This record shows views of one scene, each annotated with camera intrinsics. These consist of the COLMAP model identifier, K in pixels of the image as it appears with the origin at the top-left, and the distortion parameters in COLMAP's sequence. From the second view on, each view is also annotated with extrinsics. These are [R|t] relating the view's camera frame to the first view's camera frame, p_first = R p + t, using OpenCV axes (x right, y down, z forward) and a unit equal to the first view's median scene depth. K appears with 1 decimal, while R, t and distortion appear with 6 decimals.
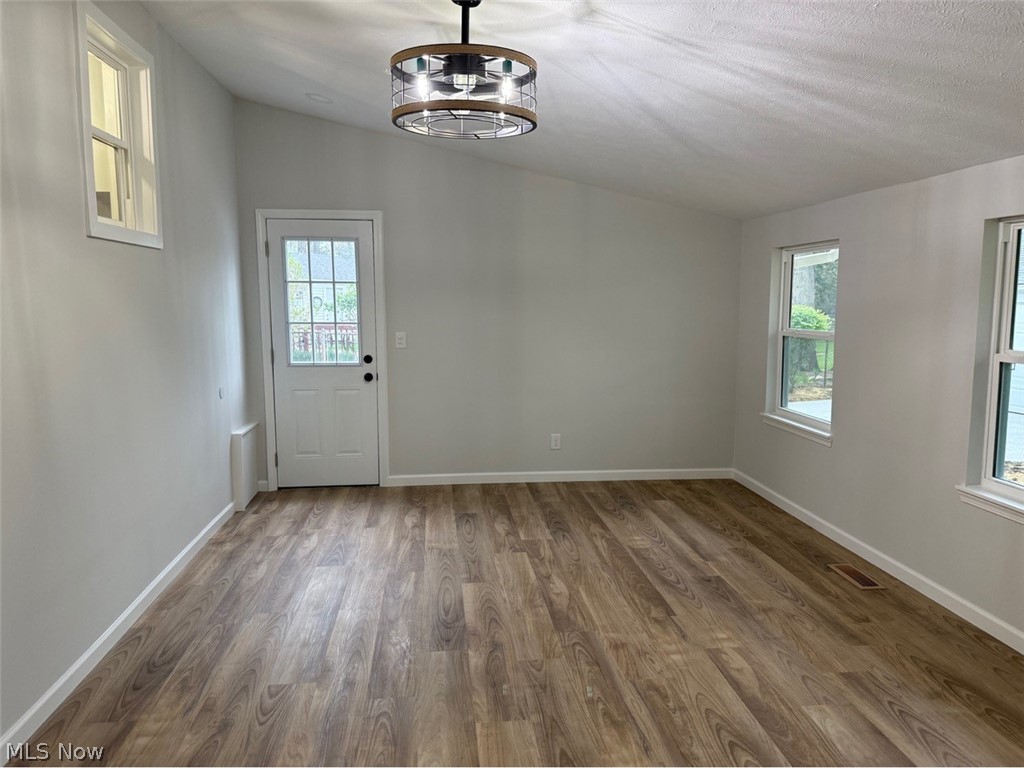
lens RADIAL K [[730.1, 0, 514.4], [0, 730.1, 385.1], [0, 0, 1]] dist [0.065634, -0.059962]
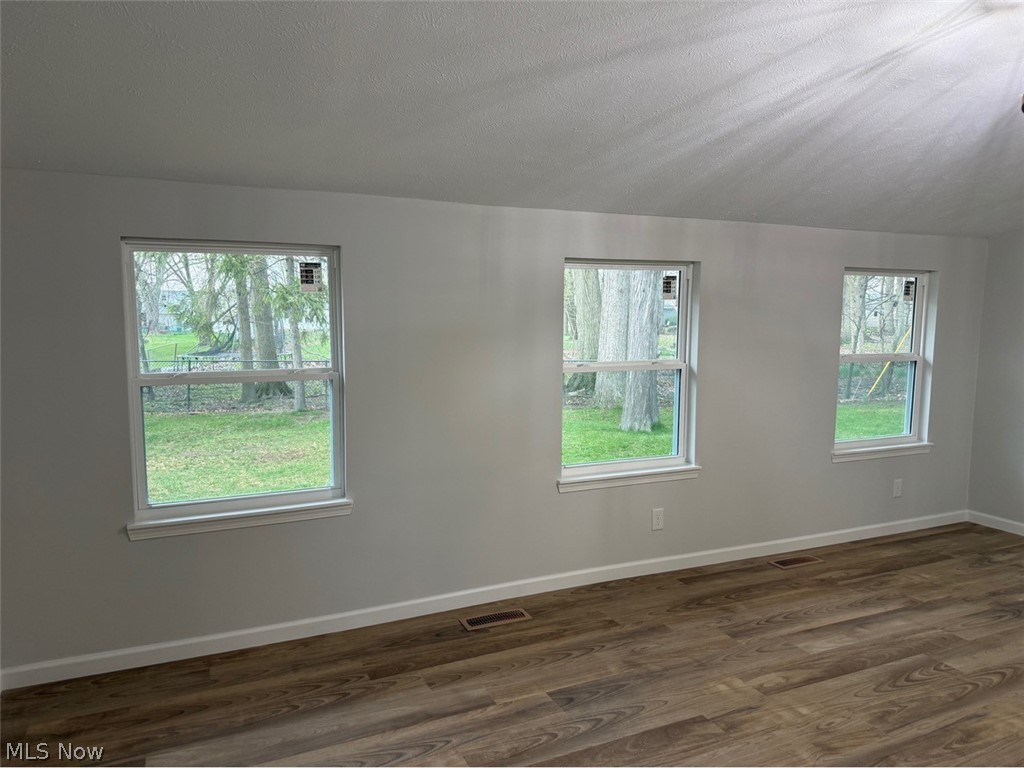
lens RADIAL K [[730.1, 0, 509.7], [0, 730.1, 387.4], [0, 0, 1]] dist [0.065634, -0.059962]
pose [[-0.326625, -0.099400, 0.939913, -0.464681], [0.104823, 0.984510, 0.140543, -0.190346], [-0.939323, 0.144429, -0.311146, 1.468033]]
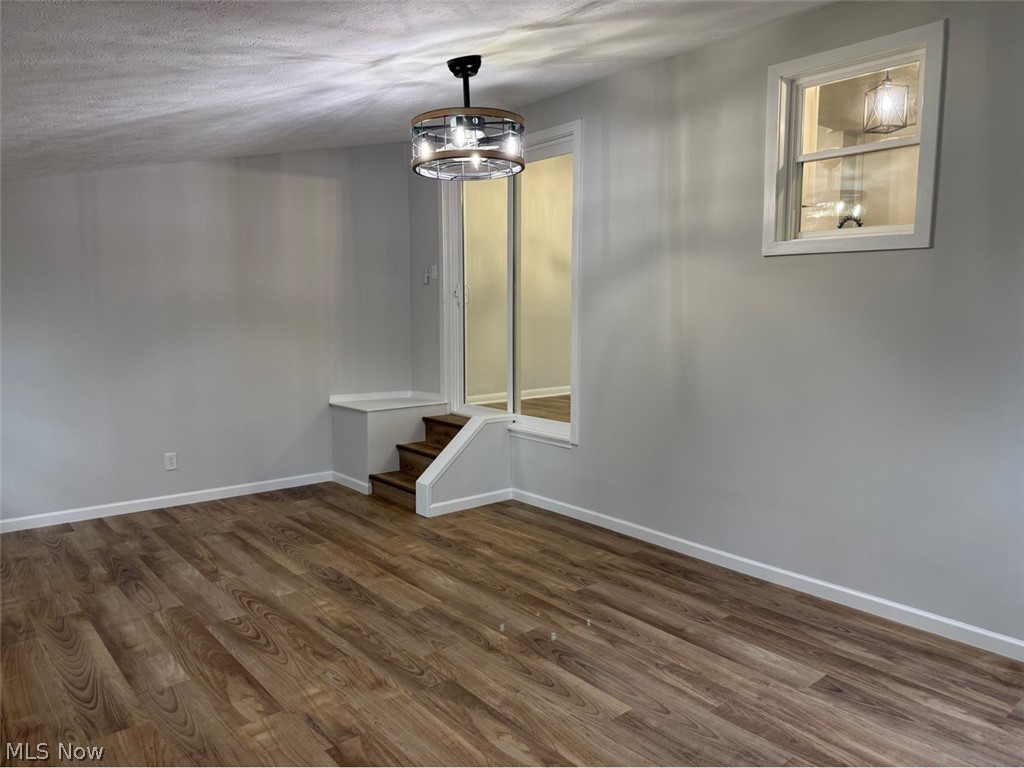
lens RADIAL K [[730.1, 0, 522.8], [0, 730.1, 383.0], [0, 0, 1]] dist [0.065634, -0.059962]
pose [[-0.827199, 0.062671, -0.558404, 0.462594], [-0.066537, 0.975845, 0.208087, -0.209103], [0.557957, 0.209284, -0.803047, 1.688205]]
